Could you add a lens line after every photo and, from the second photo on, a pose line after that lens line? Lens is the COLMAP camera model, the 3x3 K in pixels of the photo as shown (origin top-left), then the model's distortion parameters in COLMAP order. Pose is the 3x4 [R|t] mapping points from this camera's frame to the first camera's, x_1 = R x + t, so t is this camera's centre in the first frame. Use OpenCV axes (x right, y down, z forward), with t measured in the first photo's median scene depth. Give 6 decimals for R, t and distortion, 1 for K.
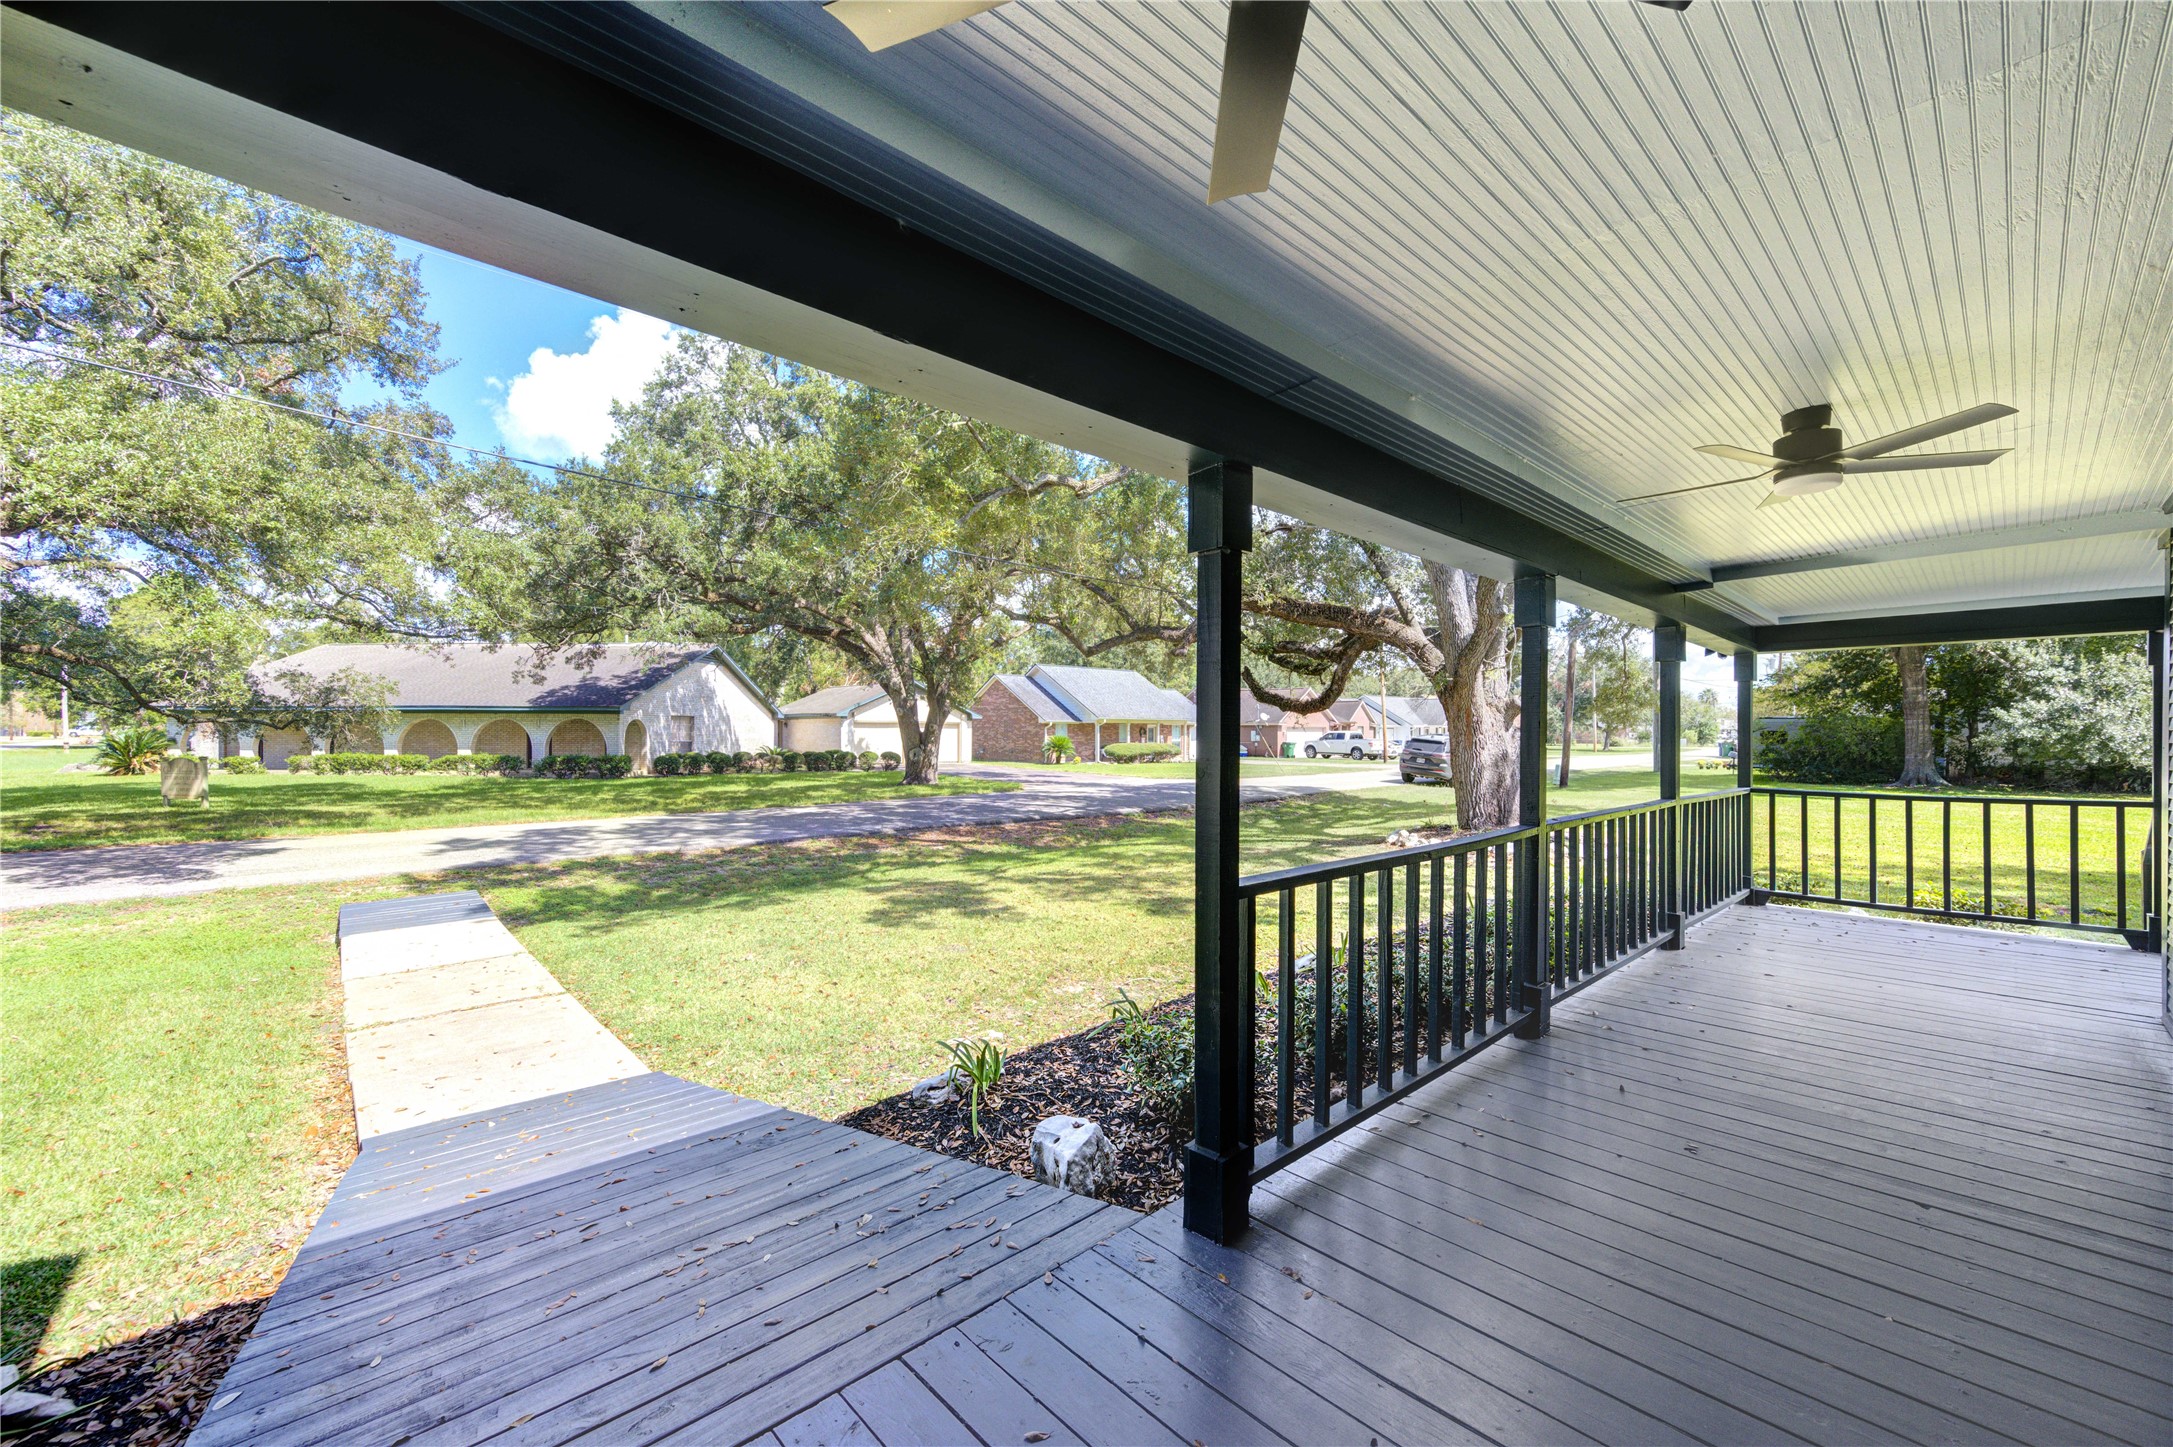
lens RADIAL K [[849.2, 0, 1095.0], [0, 849.2, 728.5], [0, 0, 1]] dist [0.002032, 0.000191]
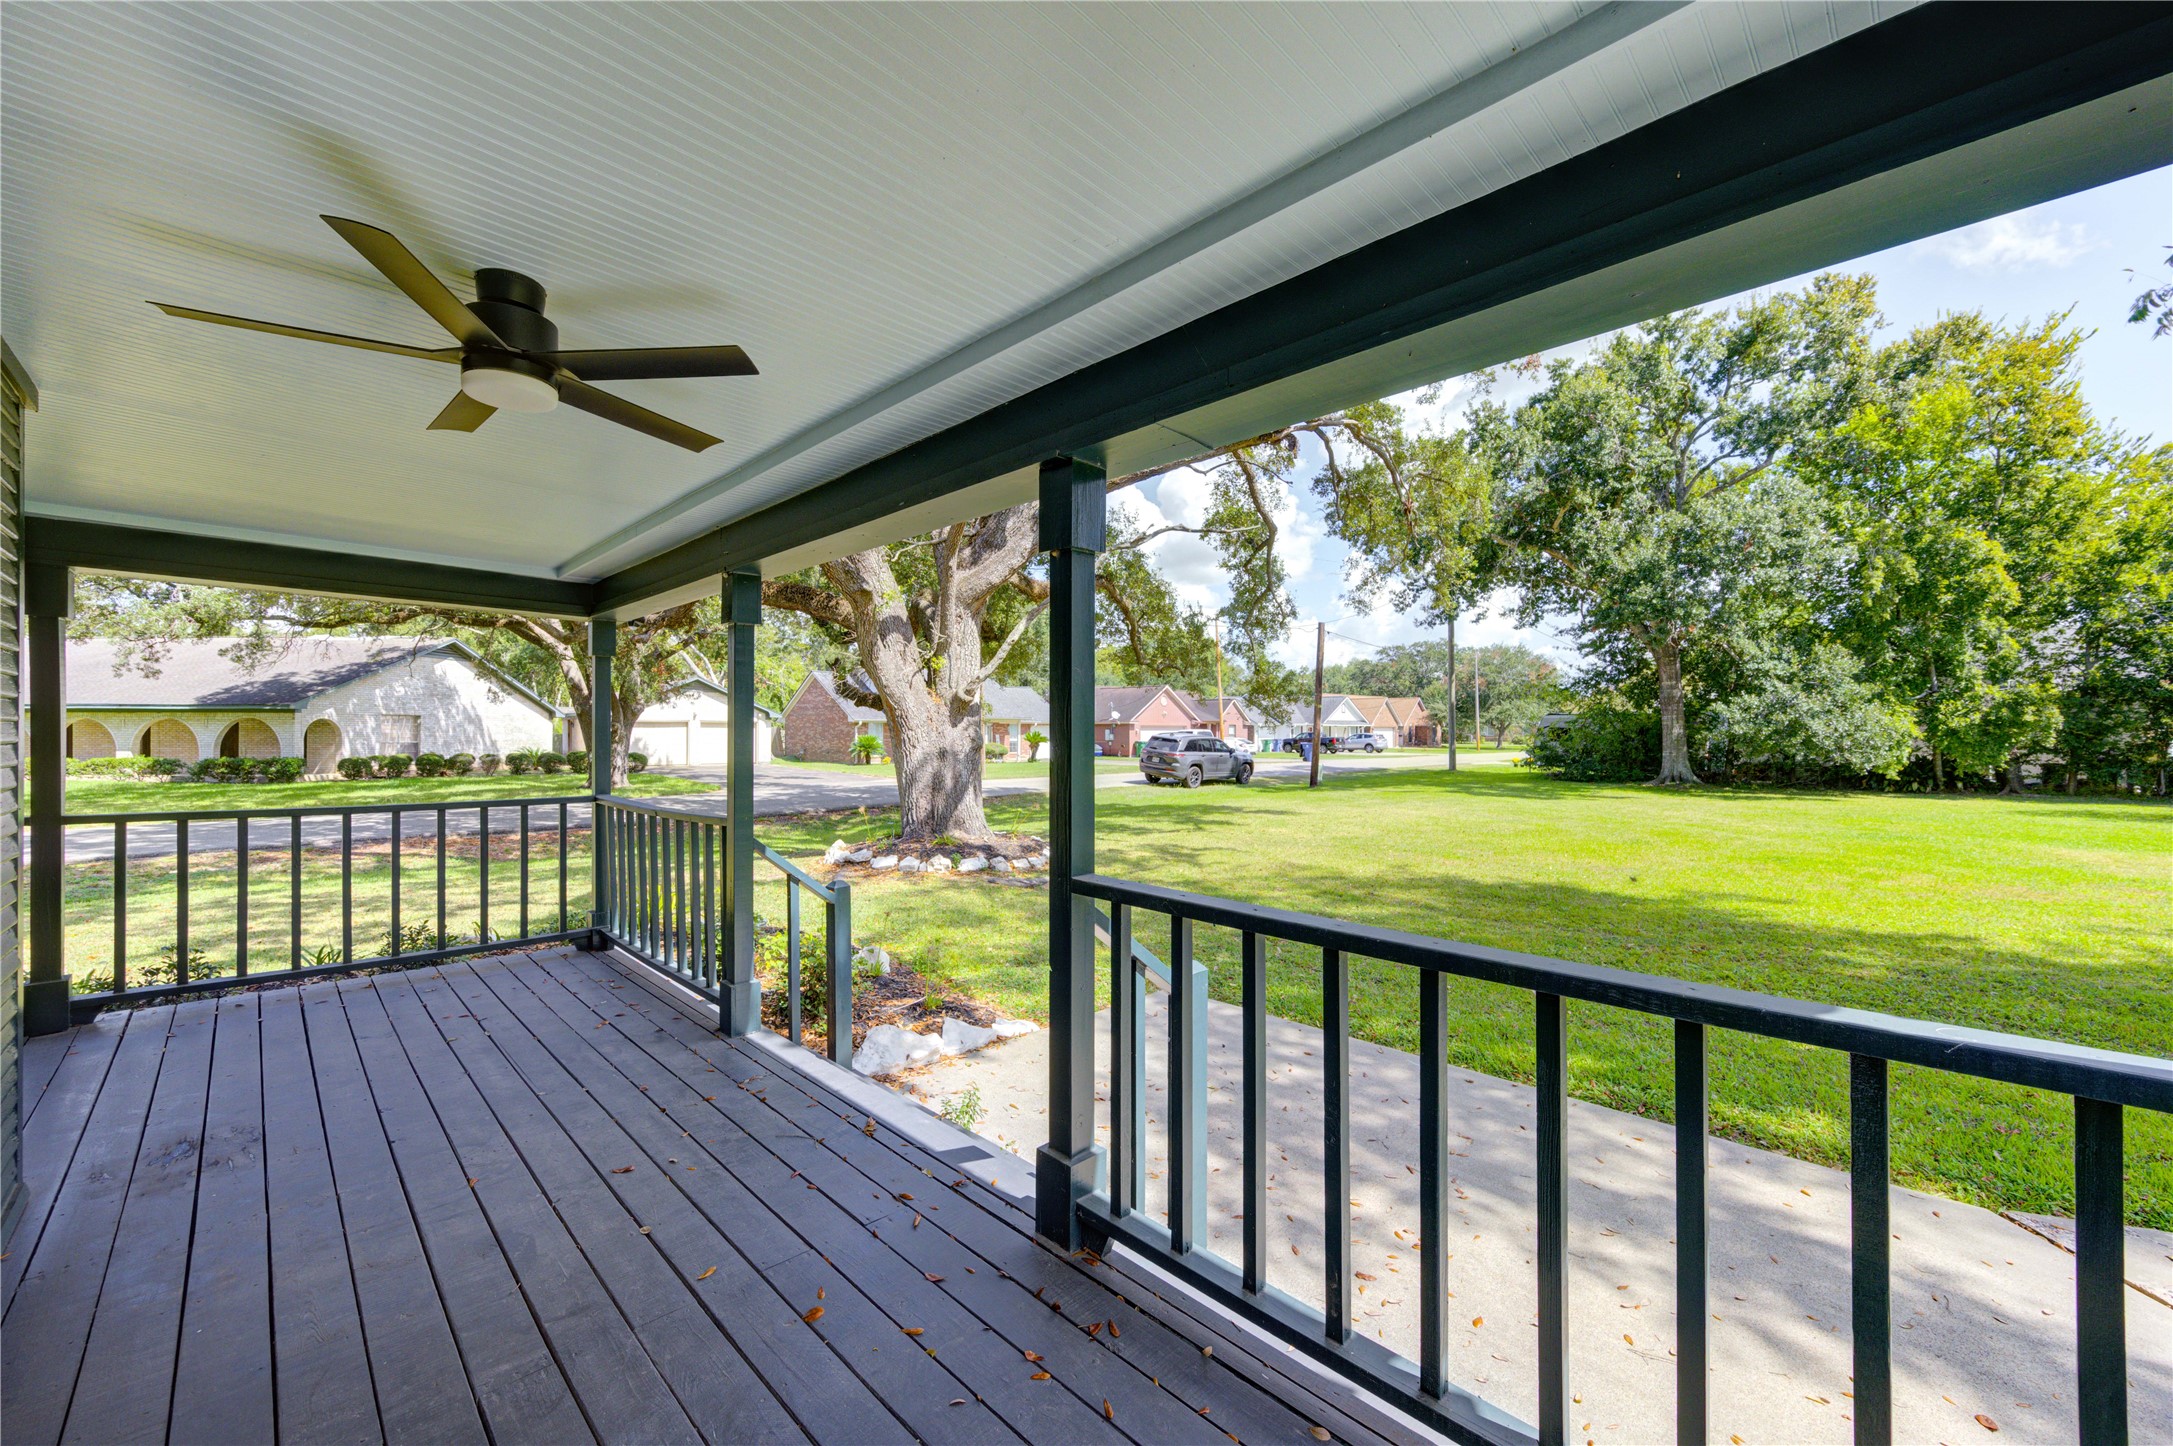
lens RADIAL K [[849.2, 0, 1095.0], [0, 849.2, 728.0], [0, 0, 1]] dist [0.002032, 0.000191]
pose [[0.999595, -0.003163, 0.028295, 0.280967], [0.003184, 0.999995, -0.000696, 0.002791], [-0.028292, 0.000786, 0.999599, 0.051008]]
